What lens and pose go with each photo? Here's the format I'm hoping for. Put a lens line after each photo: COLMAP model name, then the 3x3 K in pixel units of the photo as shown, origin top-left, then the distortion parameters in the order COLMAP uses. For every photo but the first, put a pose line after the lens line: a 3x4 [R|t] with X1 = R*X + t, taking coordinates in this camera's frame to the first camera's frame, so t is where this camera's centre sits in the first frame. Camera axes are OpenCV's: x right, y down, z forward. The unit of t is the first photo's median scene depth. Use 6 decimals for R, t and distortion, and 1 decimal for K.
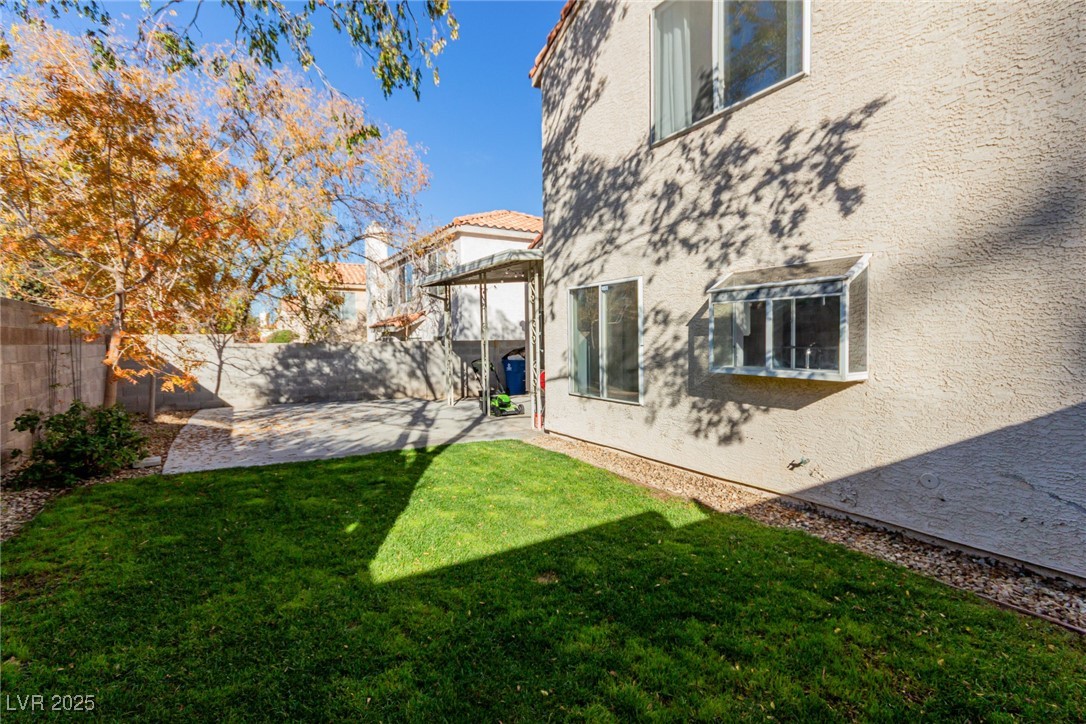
lens RADIAL K [[486.1, 0, 553.8], [0, 486.1, 358.3], [0, 0, 1]] dist [0.004303, 0.000883]
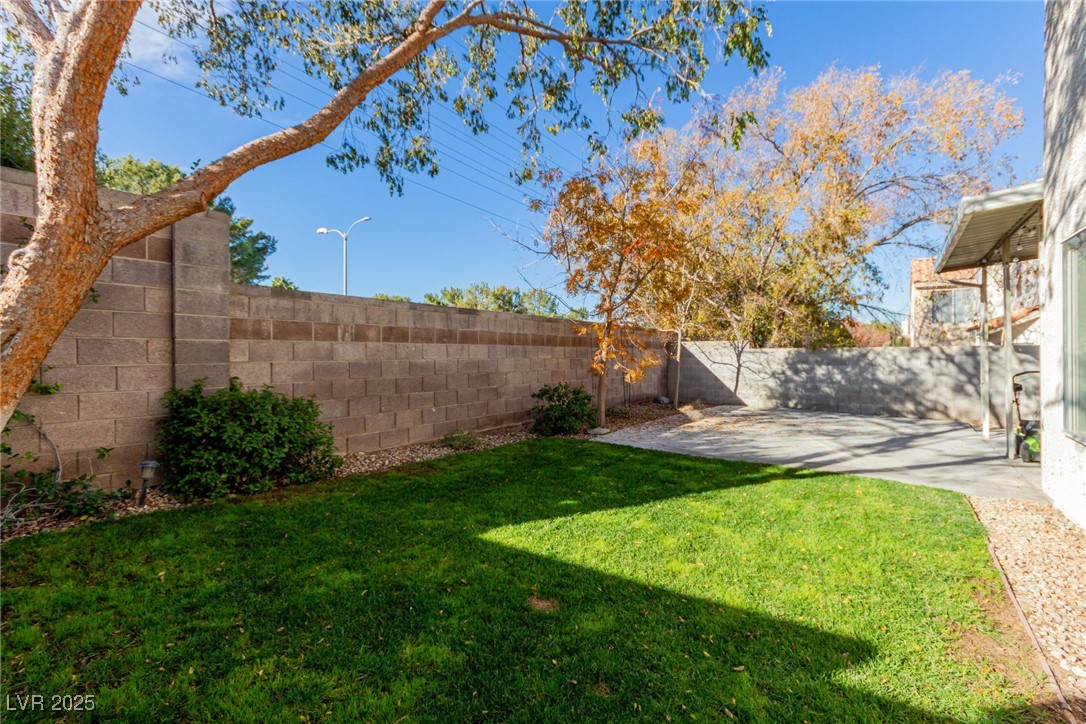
lens RADIAL K [[486.1, 0, 550.8], [0, 486.1, 357.1], [0, 0, 1]] dist [0.004303, 0.000883]
pose [[0.408836, 0.014012, -0.912500, 0.158223], [-0.033442, 0.999441, 0.000363, 0.003520], [0.911995, 0.030367, 0.409076, 0.133331]]
